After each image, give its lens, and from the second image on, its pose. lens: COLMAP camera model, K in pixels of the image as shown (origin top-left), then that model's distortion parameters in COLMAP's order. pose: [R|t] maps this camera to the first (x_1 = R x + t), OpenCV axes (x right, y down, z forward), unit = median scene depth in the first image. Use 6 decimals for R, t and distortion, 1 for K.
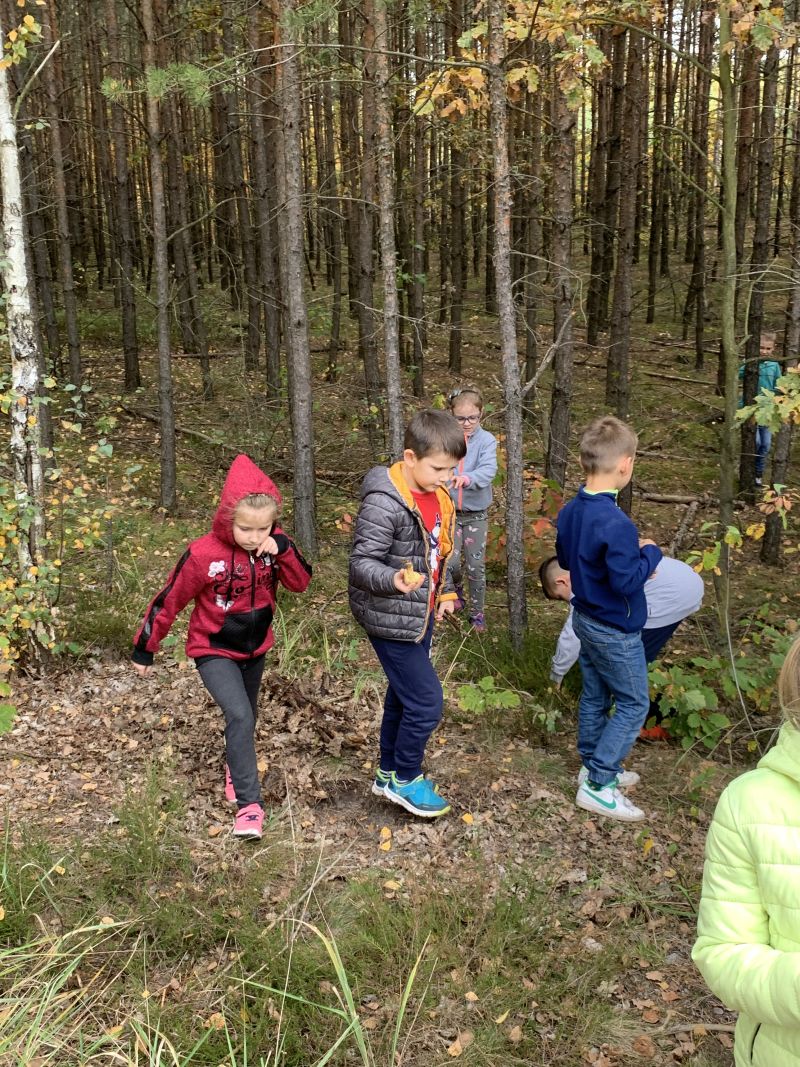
lens RADIAL K [[1100.7, 0, 400.0], [0, 1100.7, 533.5], [0, 0, 1]] dist [0.156462, -0.423295]
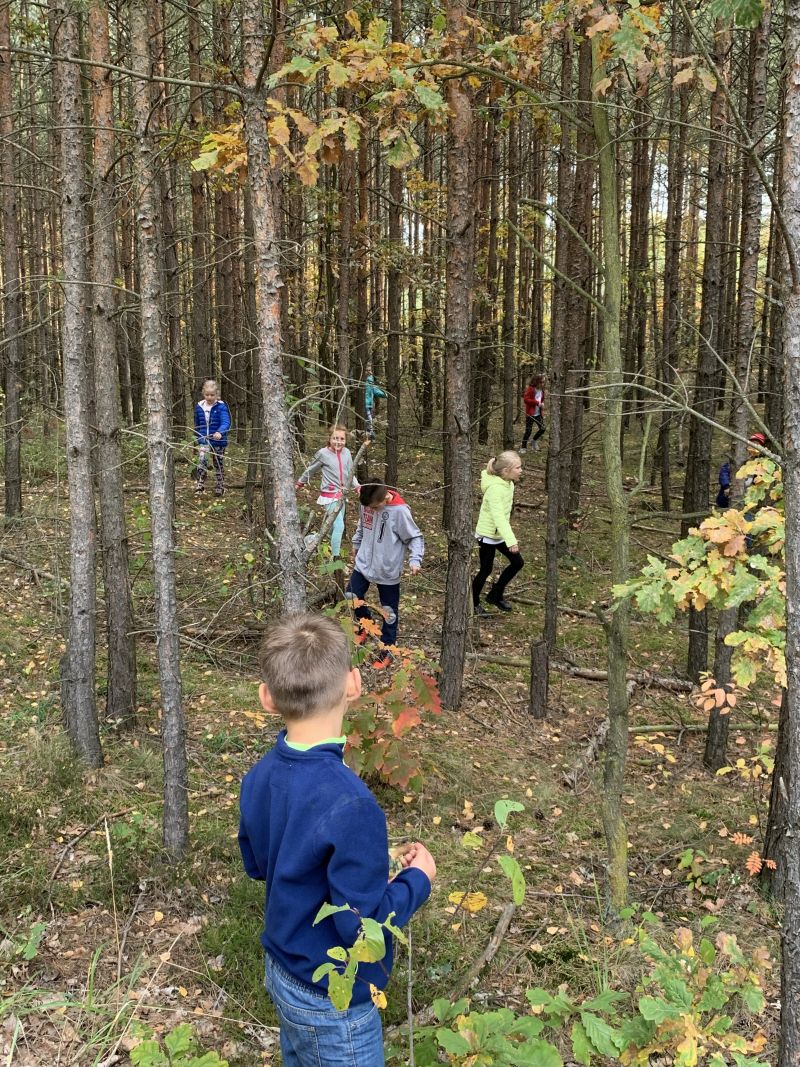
lens RADIAL K [[1111.3, 0, 400.0], [0, 1111.3, 533.5], [0, 0, 1]] dist [0.181564, -0.426167]
pose [[0.999780, 0.020984, 0.000011, 0.154884], [-0.020822, 0.992128, -0.123485, -0.050615], [-0.002602, 0.123457, 0.992346, 0.283068]]
